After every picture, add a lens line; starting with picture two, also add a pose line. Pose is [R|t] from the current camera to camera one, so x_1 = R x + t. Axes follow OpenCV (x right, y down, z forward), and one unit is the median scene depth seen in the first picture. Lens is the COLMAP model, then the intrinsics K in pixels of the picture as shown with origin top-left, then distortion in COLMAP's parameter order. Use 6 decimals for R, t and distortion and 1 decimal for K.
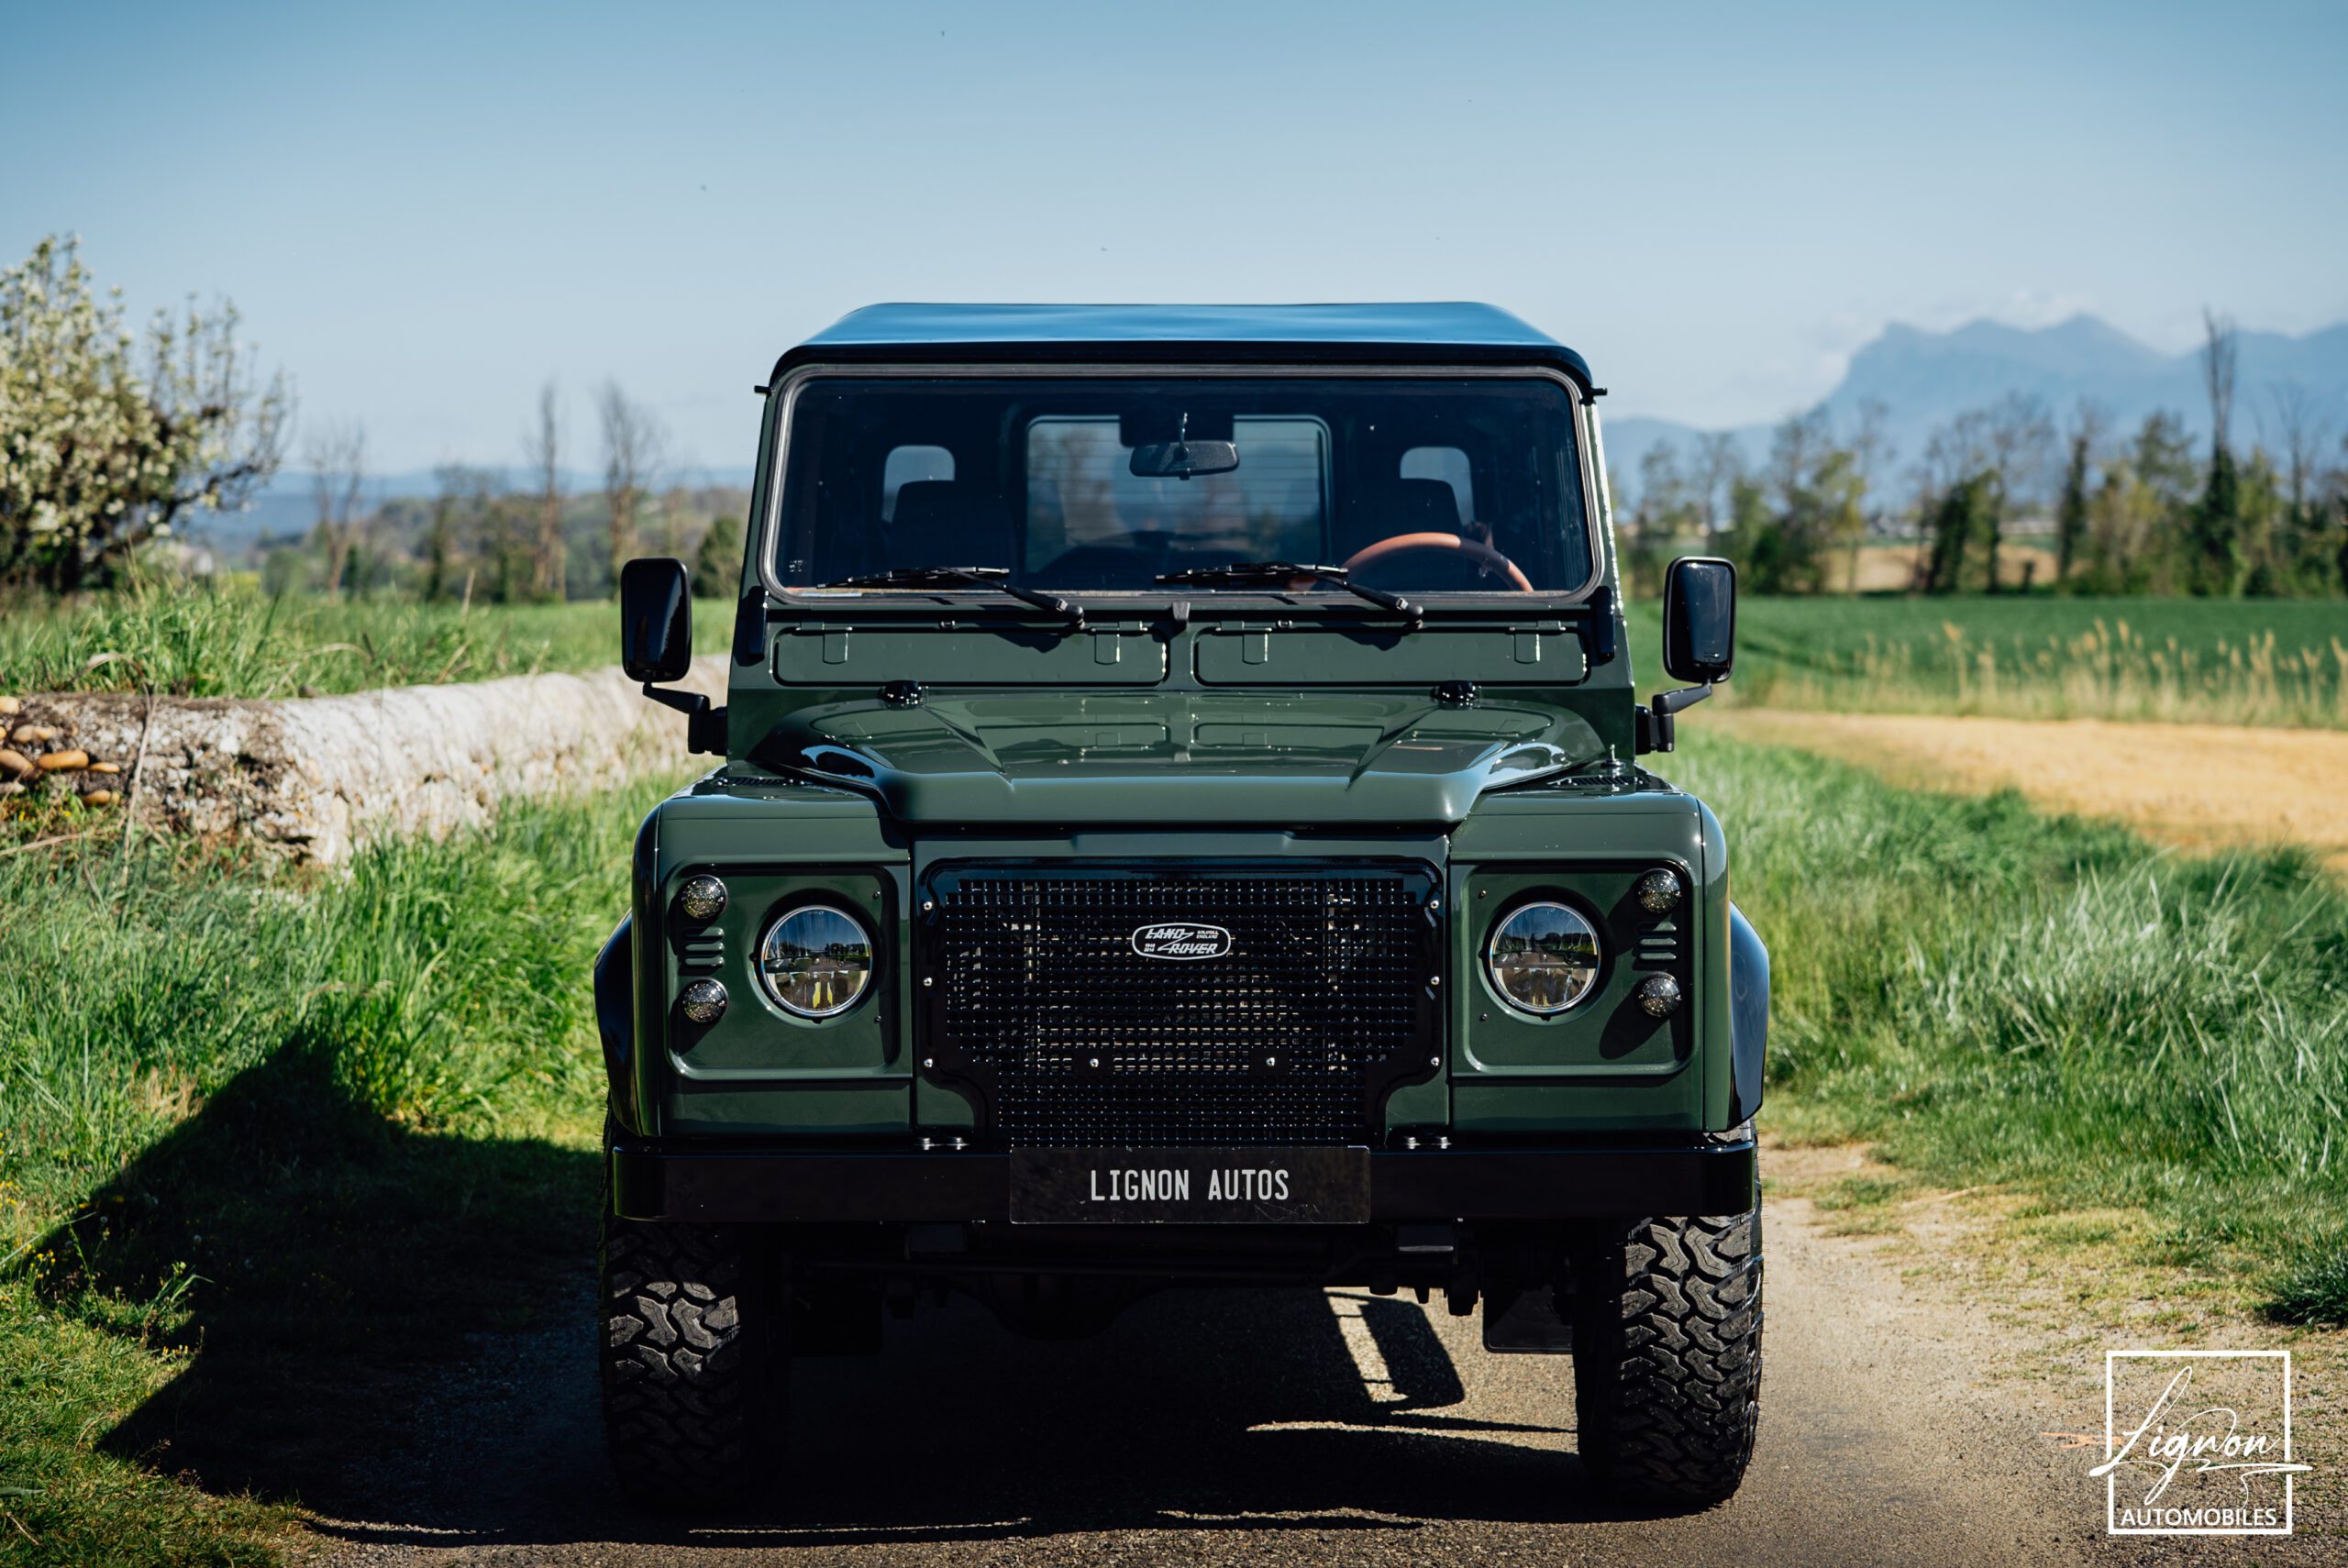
lens RADIAL K [[4962.7, 0, 1174.0], [0, 4962.7, 784.0], [0, 0, 1]] dist [0.079882, 0.073553]
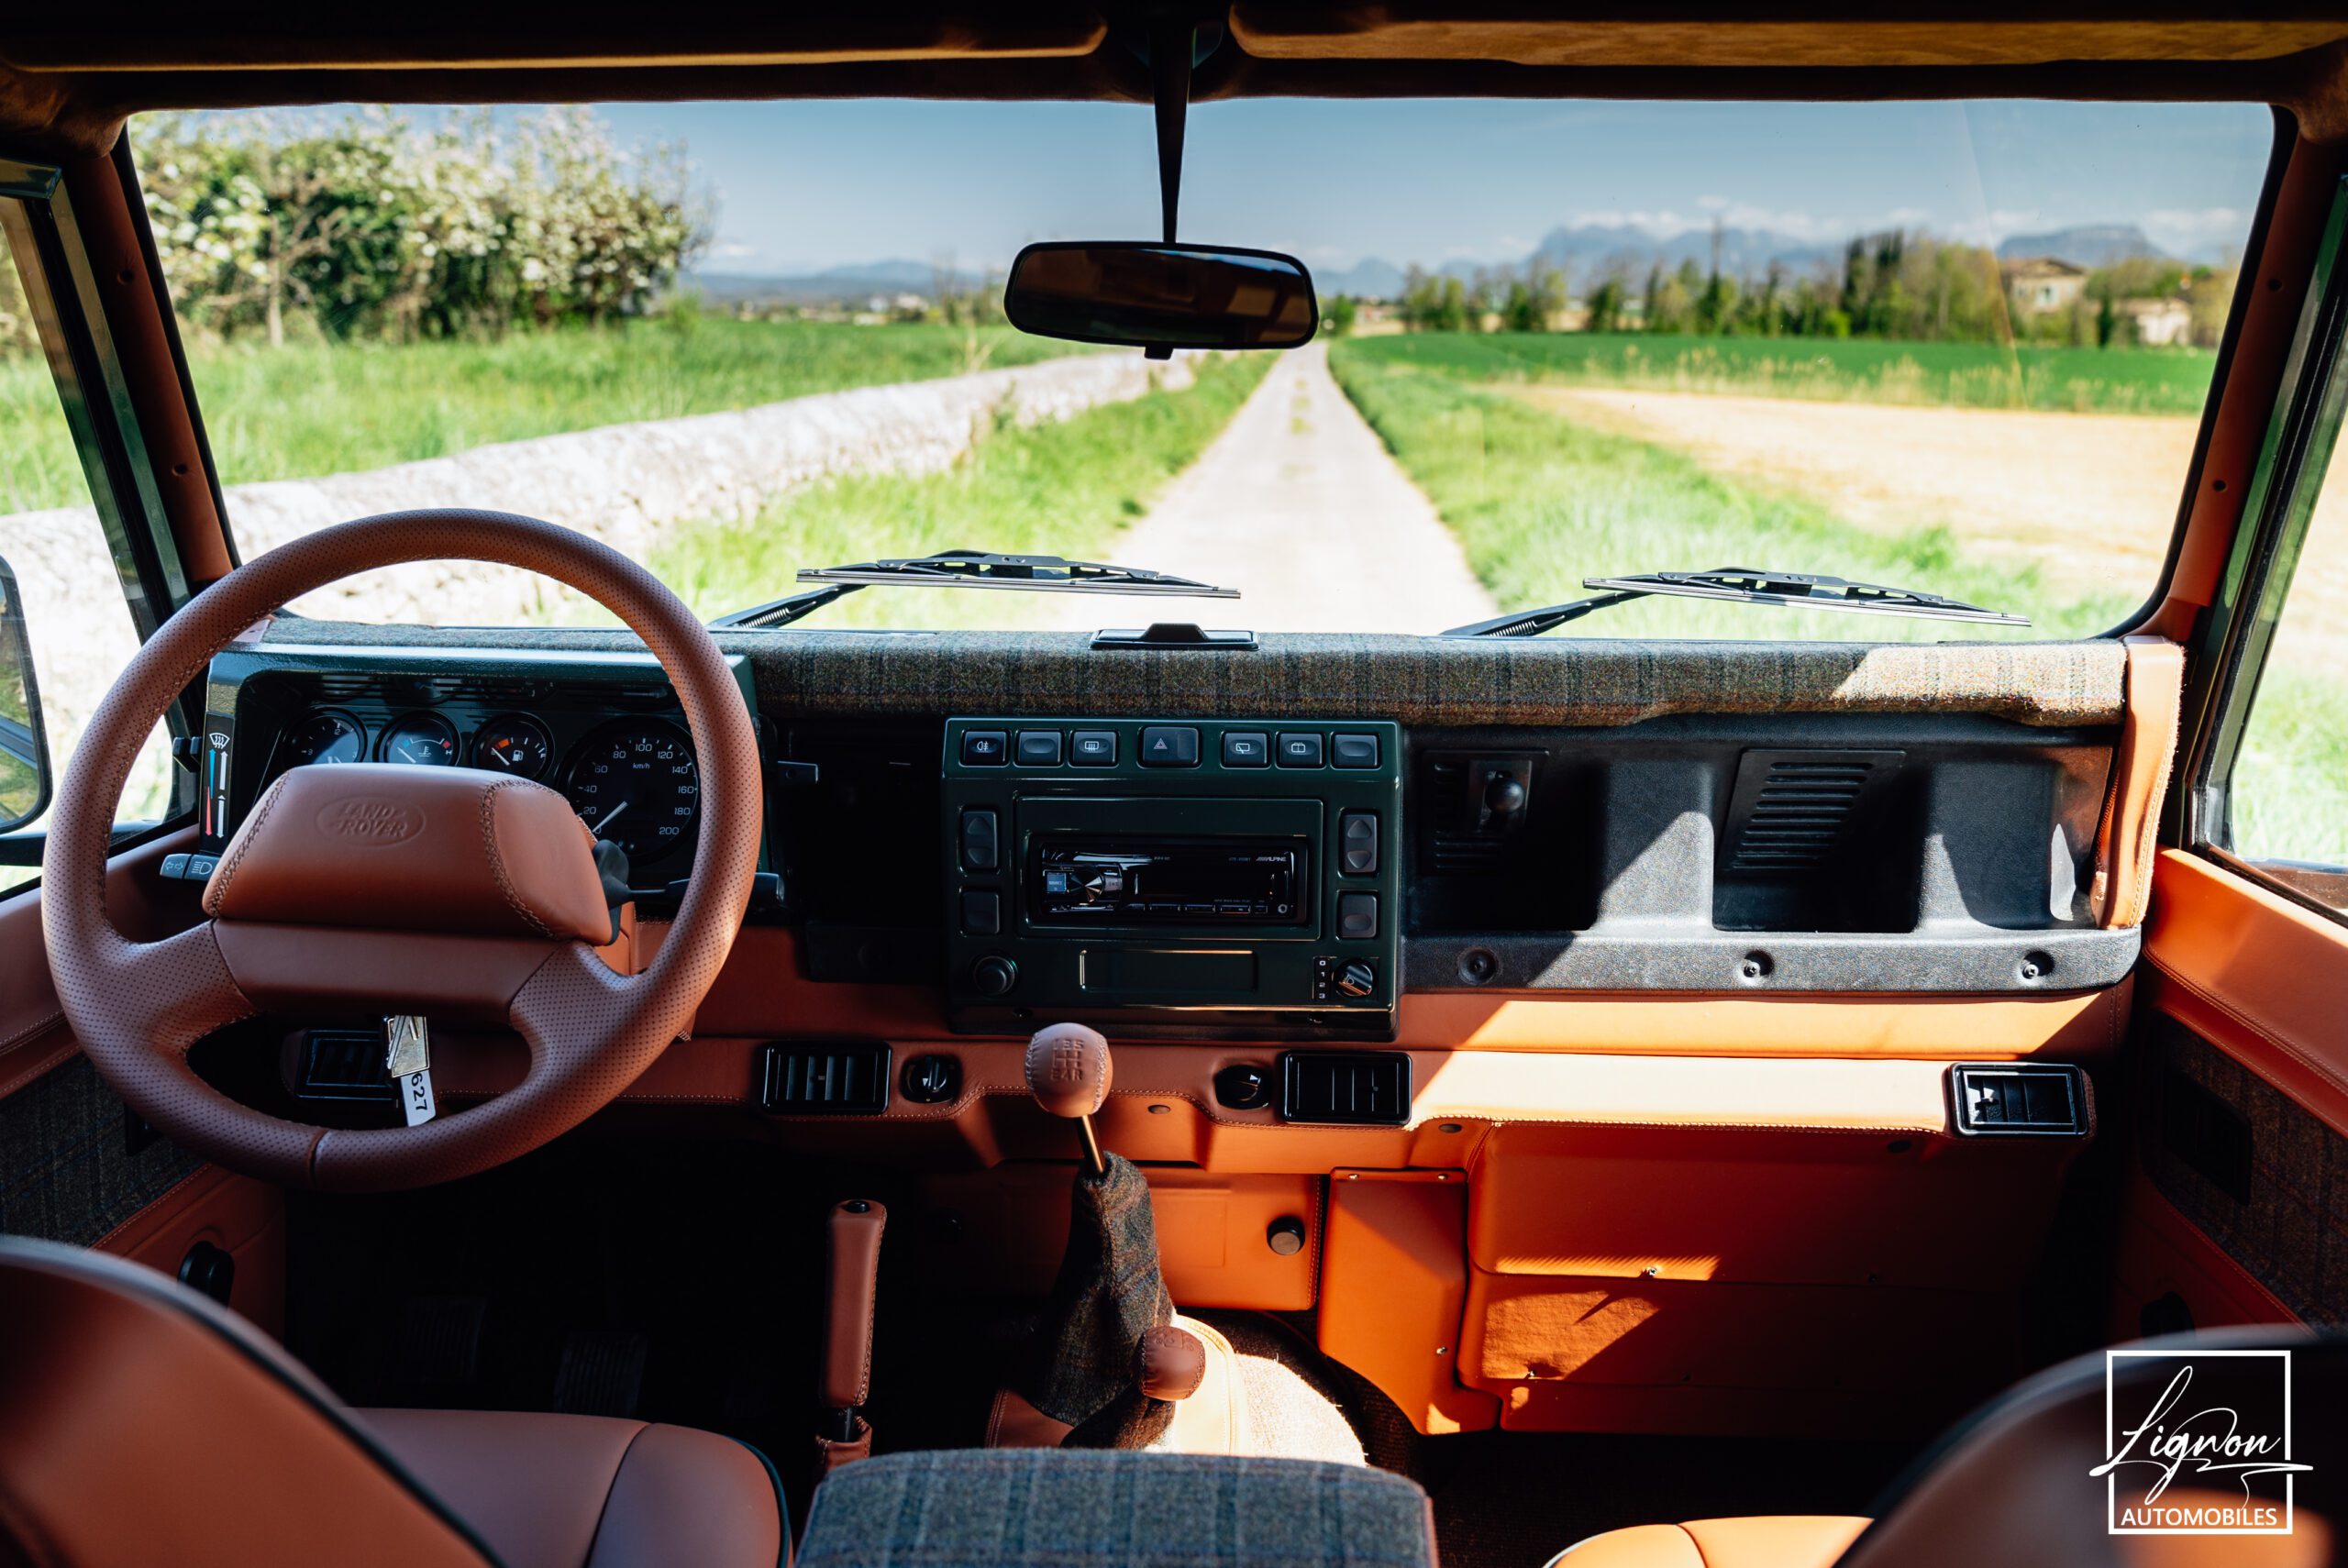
lens RADIAL K [[4962.7, 0, 1174.0], [0, 4962.7, 784.0], [0, 0, 1]] dist [0.079882, 0.073553]
pose [[0.999614, 0.017903, 0.021223, -0.097373], [-0.018980, 0.998484, 0.051667, 0.060062], [-0.020265, -0.052050, 0.998439, -1.409947]]
